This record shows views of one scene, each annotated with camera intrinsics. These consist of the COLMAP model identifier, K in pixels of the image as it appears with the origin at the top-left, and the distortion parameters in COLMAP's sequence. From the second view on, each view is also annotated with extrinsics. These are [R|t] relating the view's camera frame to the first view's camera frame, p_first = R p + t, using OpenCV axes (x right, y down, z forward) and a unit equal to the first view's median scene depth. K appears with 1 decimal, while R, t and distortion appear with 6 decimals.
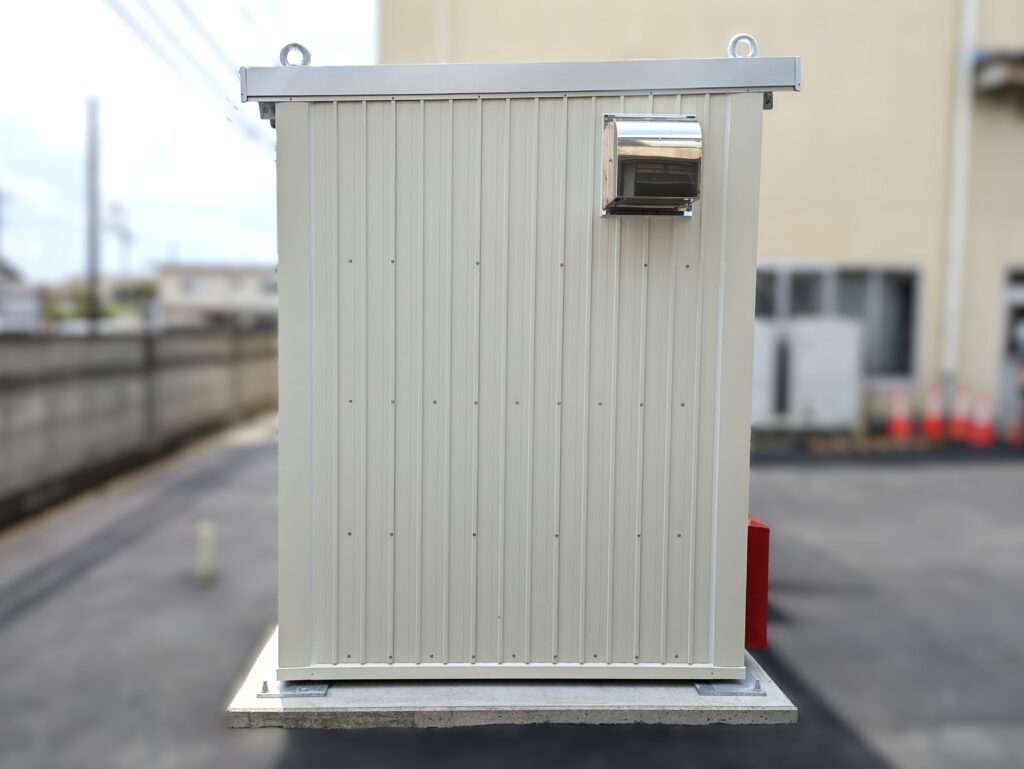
lens RADIAL K [[642.3, 0, 512.0], [0, 642.3, 384.5], [0, 0, 1]] dist [0.039966, 0.001264]
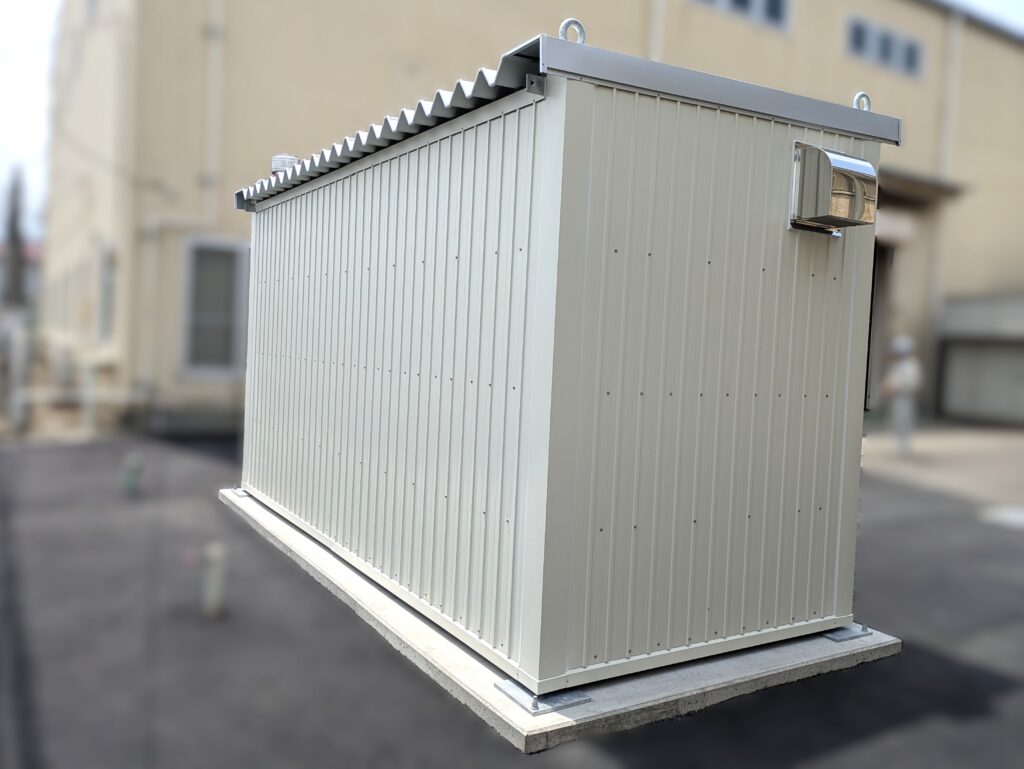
lens RADIAL K [[789.9, 0, 511.5], [0, 789.9, 364.8], [0, 0, 1]] dist [0.069953, -0.000772]
pose [[0.864018, 0.012876, 0.503296, -0.997355], [-0.007168, 0.999886, -0.013275, -0.002221], [-0.503410, 0.007862, 0.864012, 0.039510]]
